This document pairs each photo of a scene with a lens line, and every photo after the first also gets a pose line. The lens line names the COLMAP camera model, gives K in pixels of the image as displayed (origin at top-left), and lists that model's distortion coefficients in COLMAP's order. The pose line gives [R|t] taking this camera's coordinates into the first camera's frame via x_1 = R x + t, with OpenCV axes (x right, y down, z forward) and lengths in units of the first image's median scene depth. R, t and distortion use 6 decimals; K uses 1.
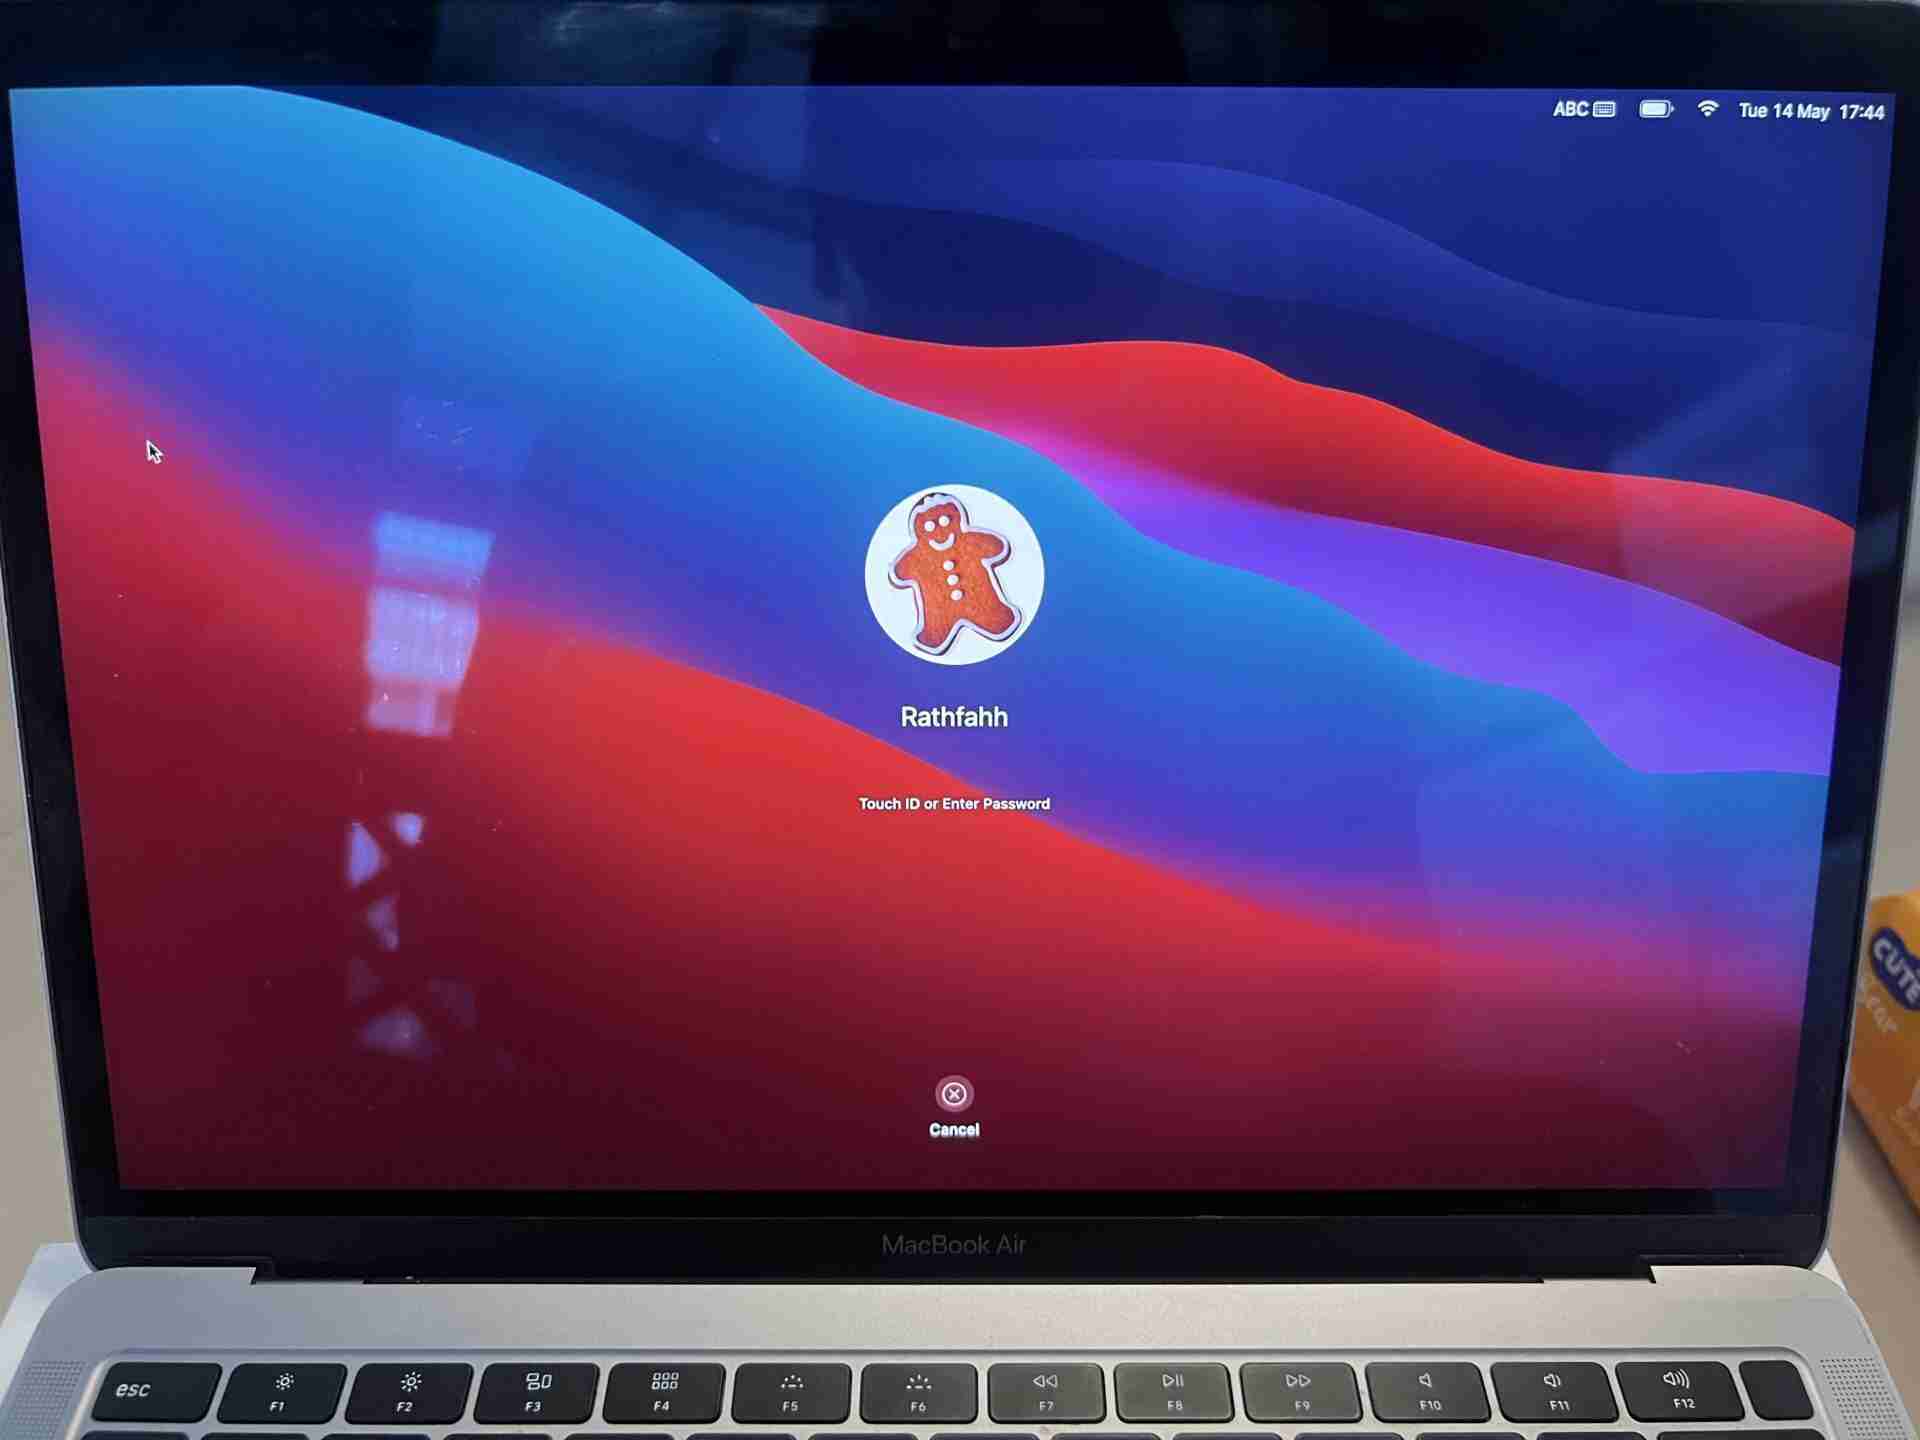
lens RADIAL K [[1478.7, 0, 954.9], [0, 1478.7, 719.5], [0, 0, 1]] dist [0.012734, -0.035417]
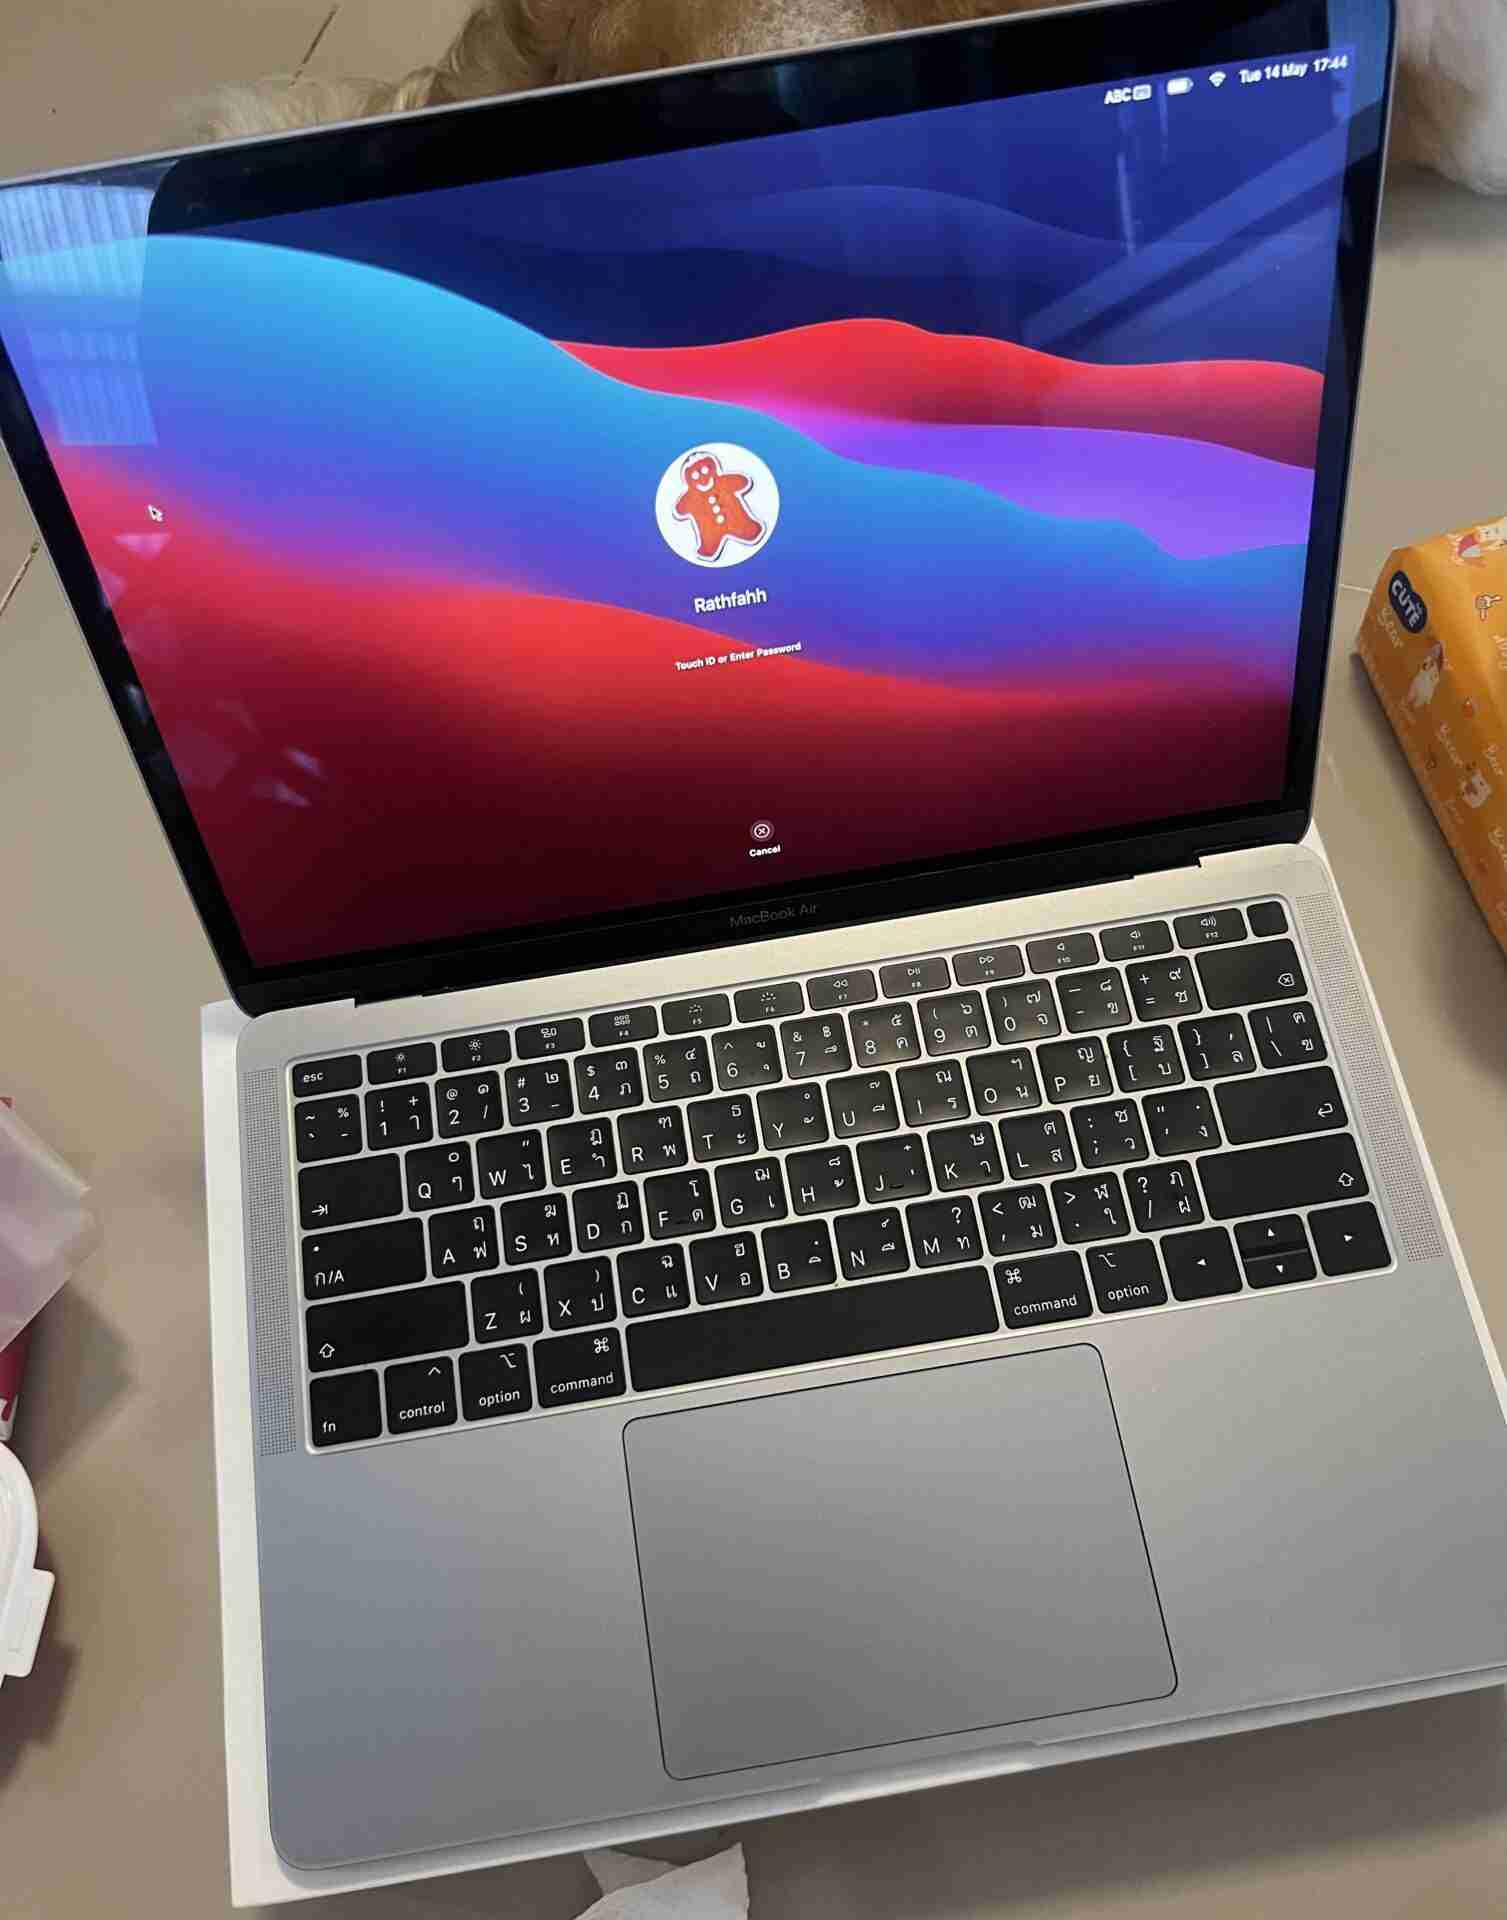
lens RADIAL K [[1672.2, 0, 740.0], [0, 1672.2, 953.3], [0, 0, 1]] dist [0.086728, -0.044317]
pose [[0.986654, -0.161792, 0.018346, -0.081644], [0.138548, 0.893374, 0.427420, -0.418080], [-0.085543, -0.419174, 0.903867, -0.708557]]
